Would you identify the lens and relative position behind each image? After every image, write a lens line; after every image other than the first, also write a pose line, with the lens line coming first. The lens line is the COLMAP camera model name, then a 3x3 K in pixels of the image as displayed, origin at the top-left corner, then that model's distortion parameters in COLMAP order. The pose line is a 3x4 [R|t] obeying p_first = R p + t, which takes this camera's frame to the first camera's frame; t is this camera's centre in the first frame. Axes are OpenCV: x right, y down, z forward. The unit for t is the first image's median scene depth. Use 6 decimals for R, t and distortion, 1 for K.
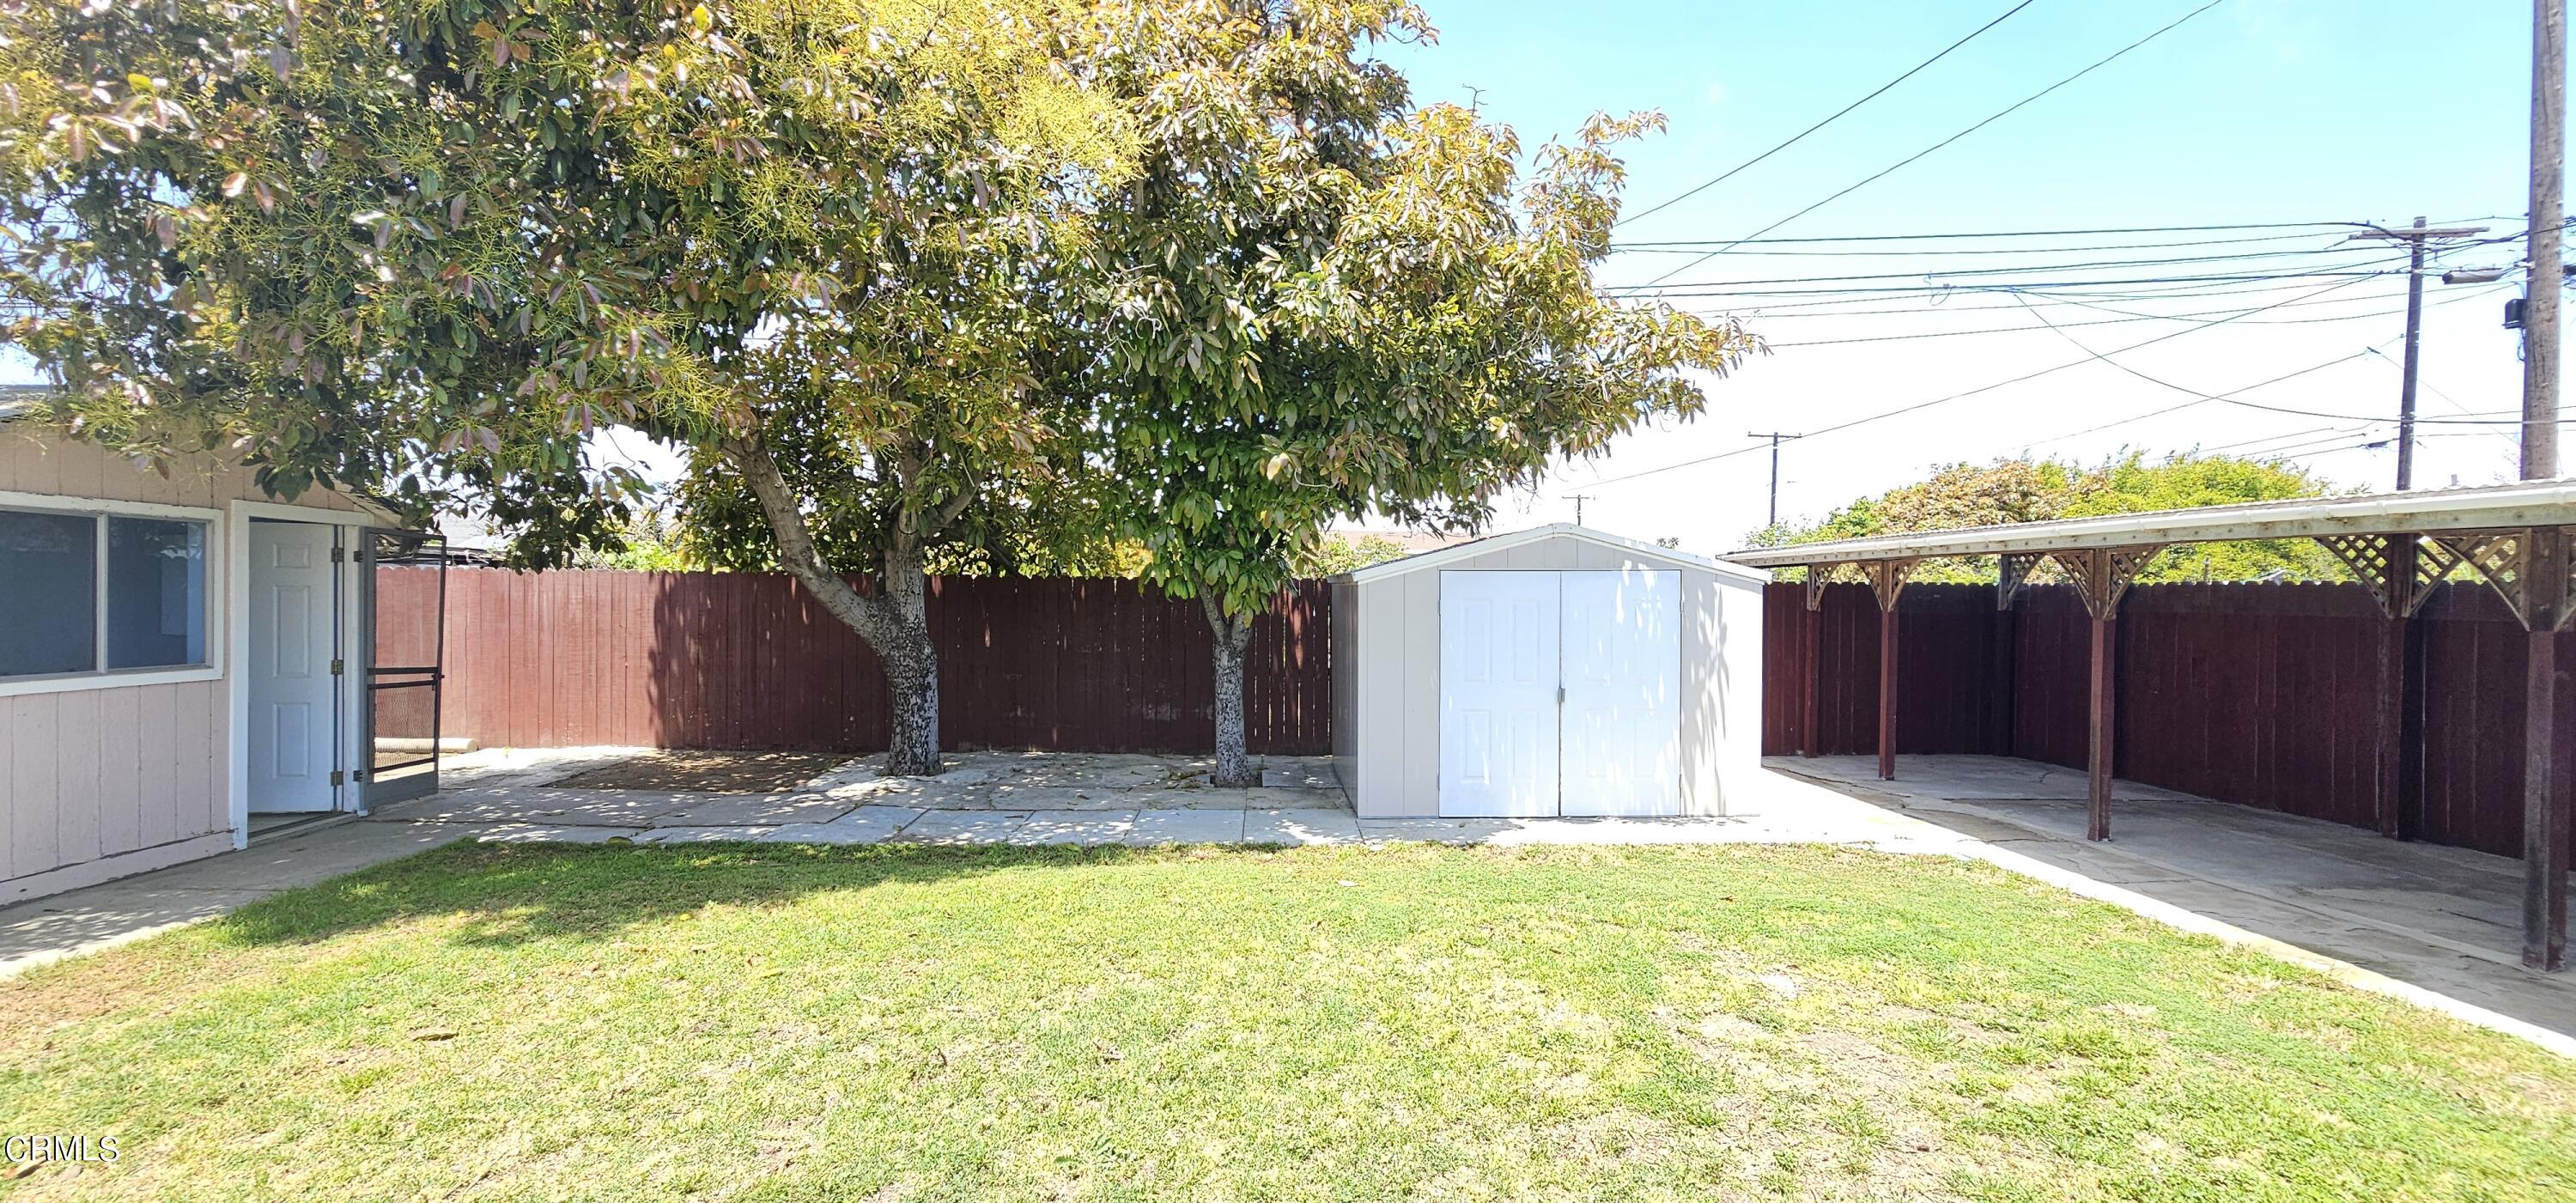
lens RADIAL K [[1014.0, 0, 1288.0], [0, 1014.0, 601.5], [0, 0, 1]] dist [-0.005533, -0.000332]
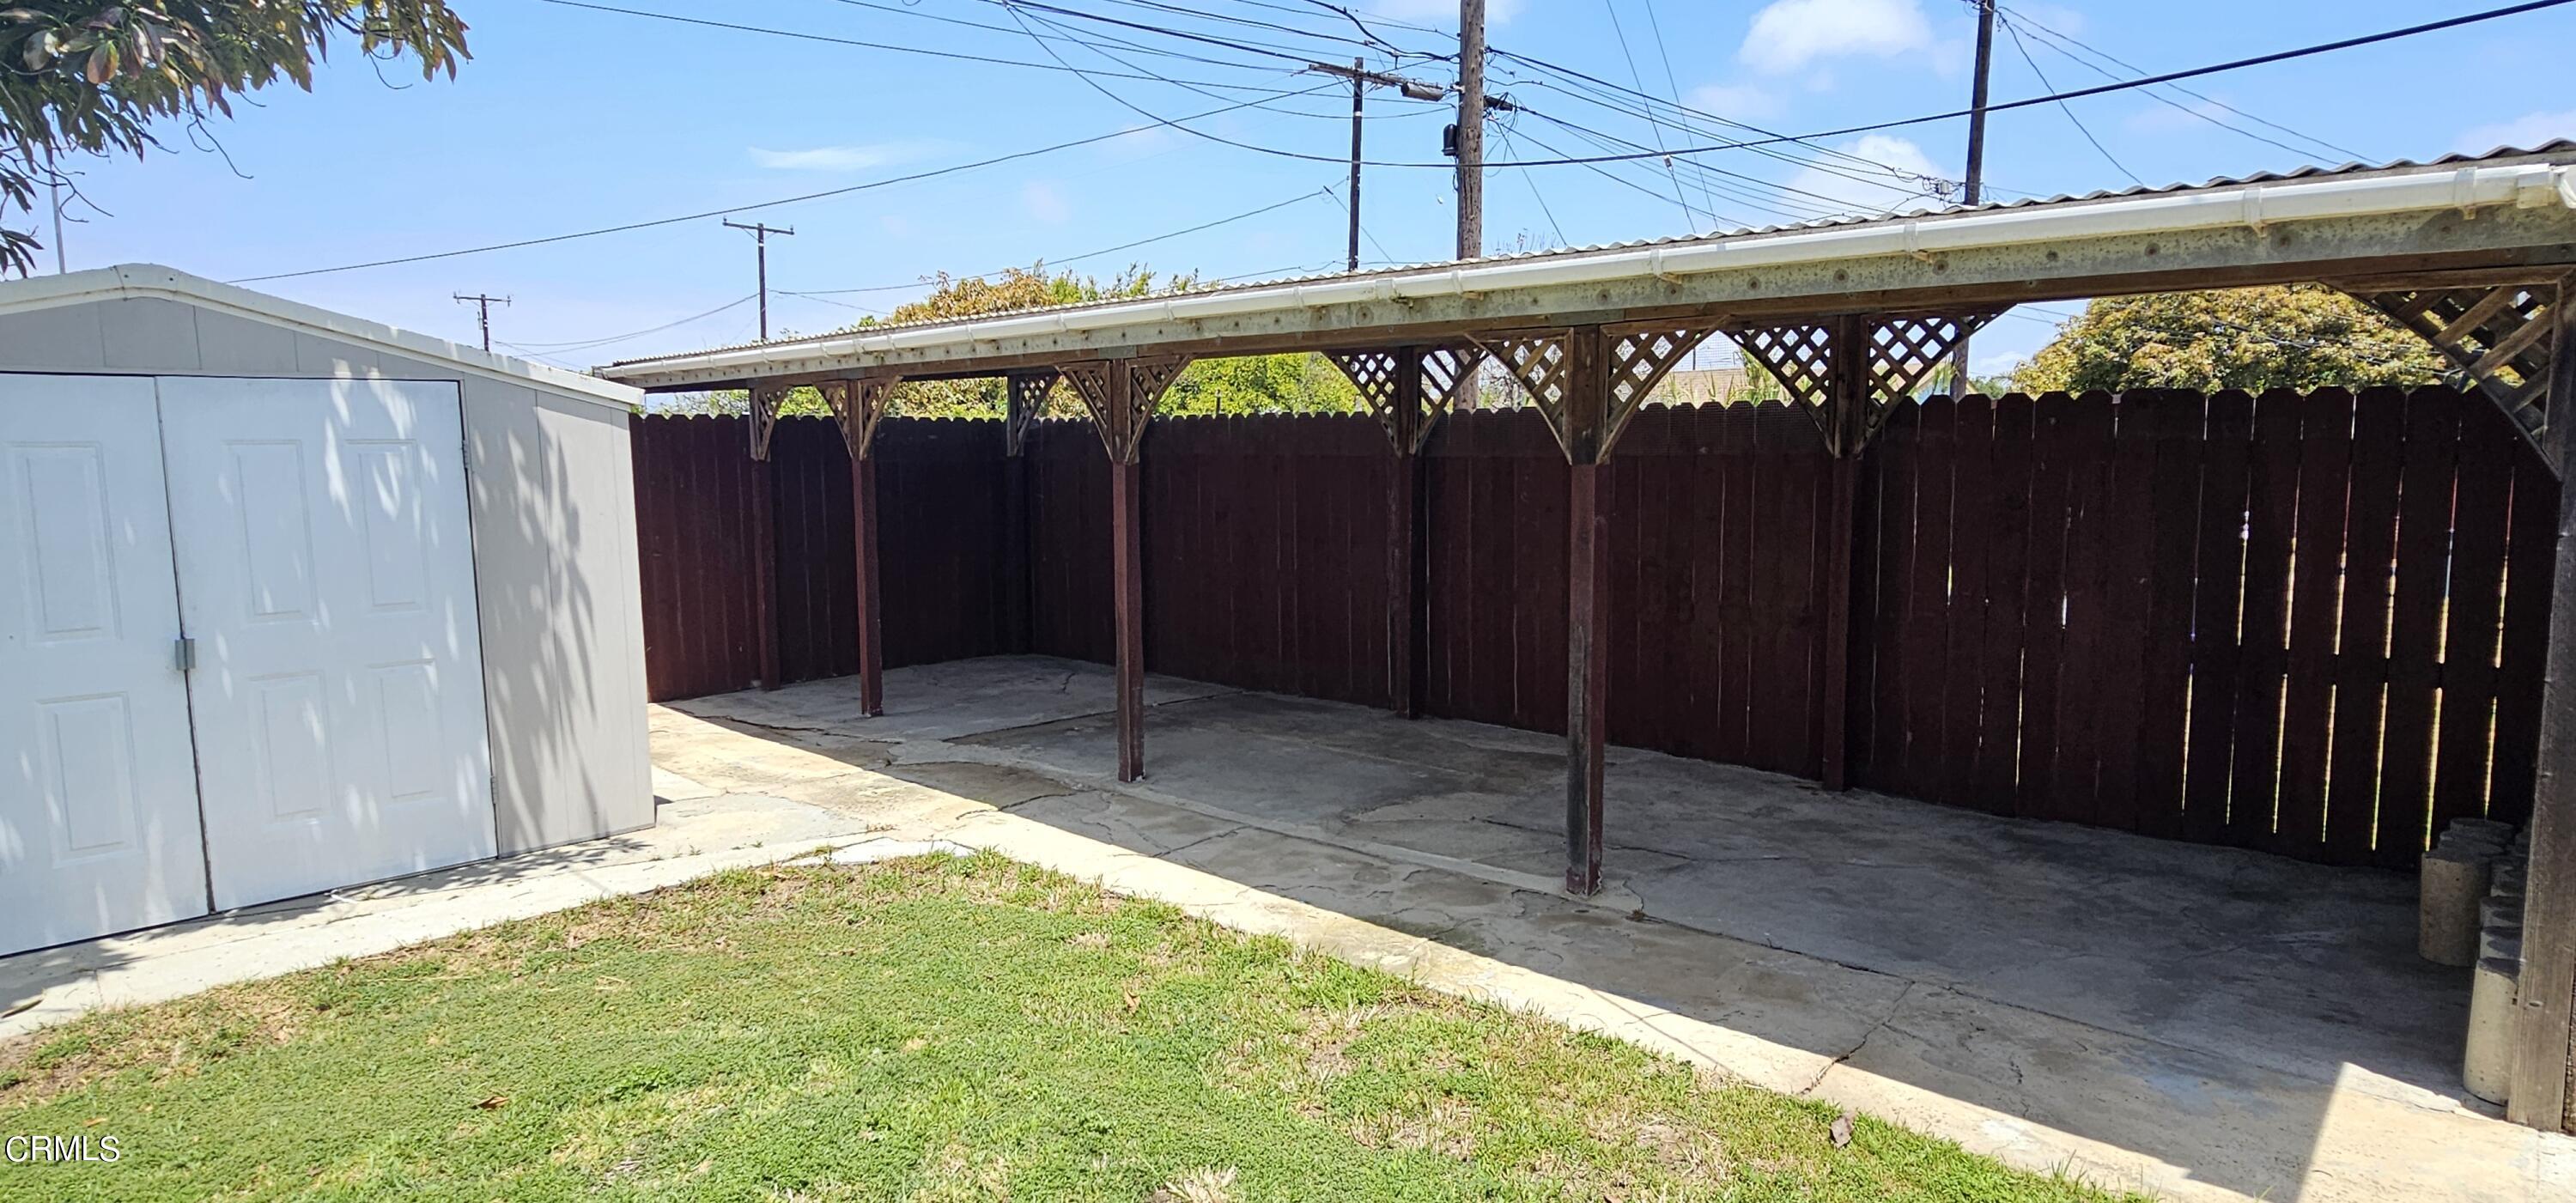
lens RADIAL K [[1014.0, 0, 1288.0], [0, 1014.0, 601.5], [0, 0, 1]] dist [-0.005533, -0.000332]
pose [[0.663056, -0.112883, 0.740010, 0.355251], [0.011174, 0.989947, 0.140997, 0.014781], [-0.748486, -0.085220, 0.657652, 0.450378]]
